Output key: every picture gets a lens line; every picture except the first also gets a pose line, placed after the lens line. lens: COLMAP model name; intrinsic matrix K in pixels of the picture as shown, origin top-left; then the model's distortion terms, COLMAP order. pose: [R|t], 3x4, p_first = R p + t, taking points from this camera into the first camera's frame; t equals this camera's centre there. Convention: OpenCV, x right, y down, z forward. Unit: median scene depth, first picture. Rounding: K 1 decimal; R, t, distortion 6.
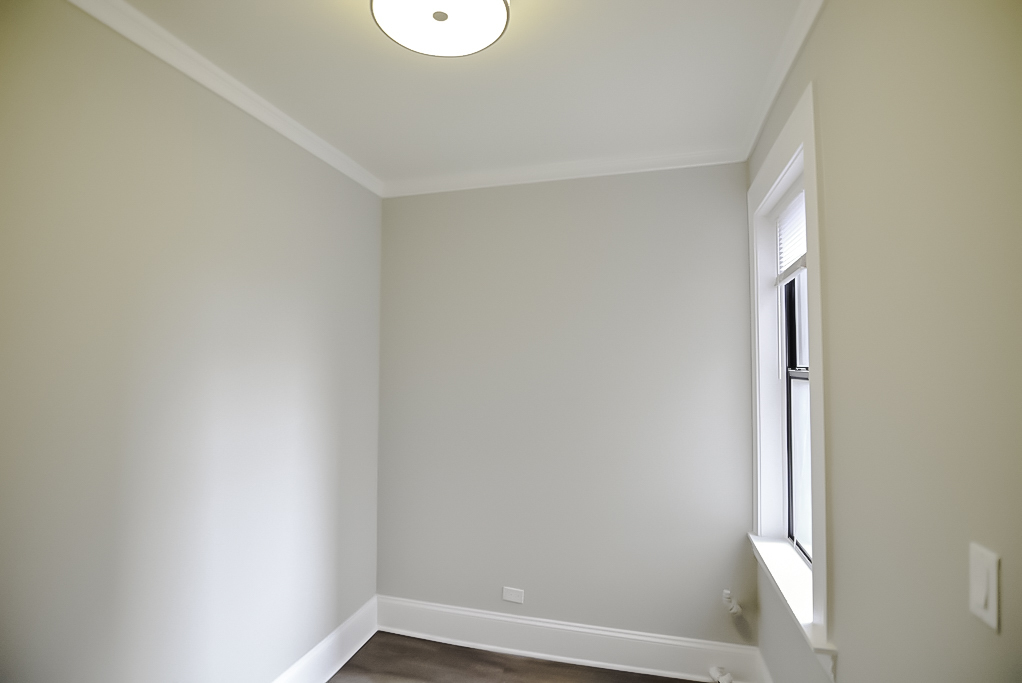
lens RADIAL K [[496.6, 0, 508.3], [0, 496.6, 345.4], [0, 0, 1]] dist [-0.017892, -0.003613]
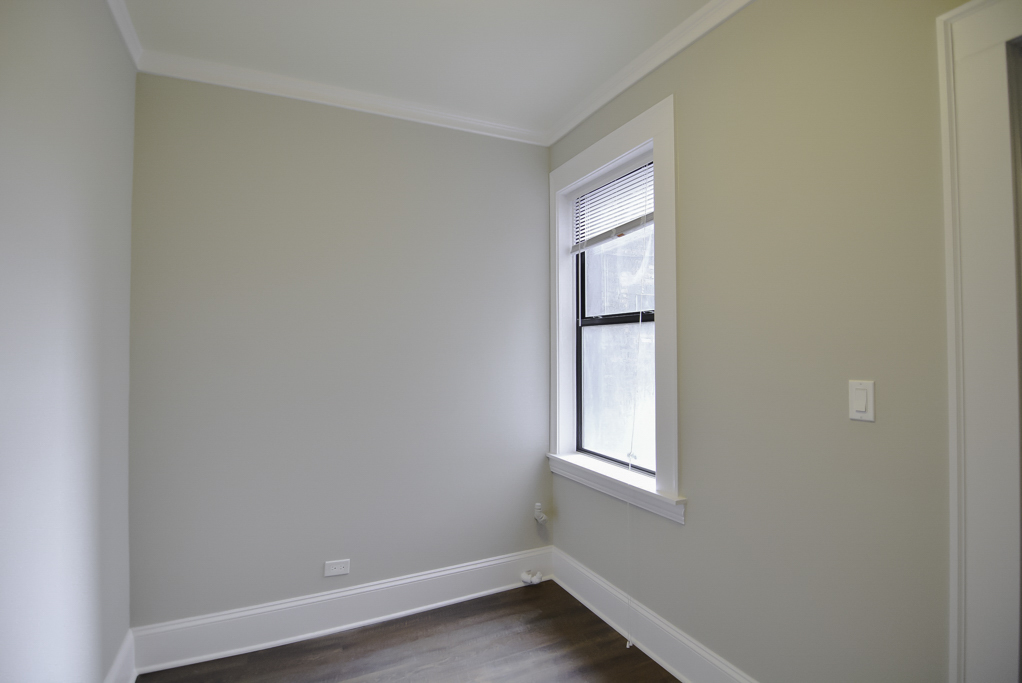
lens RADIAL K [[496.6, 0, 505.6], [0, 496.6, 337.9], [0, 0, 1]] dist [-0.017892, -0.003613]
pose [[0.757313, 0.001949, 0.653049, -0.381794], [-0.016062, 0.999749, 0.015643, 0.074670], [-0.652854, -0.022336, 0.757154, 0.141263]]
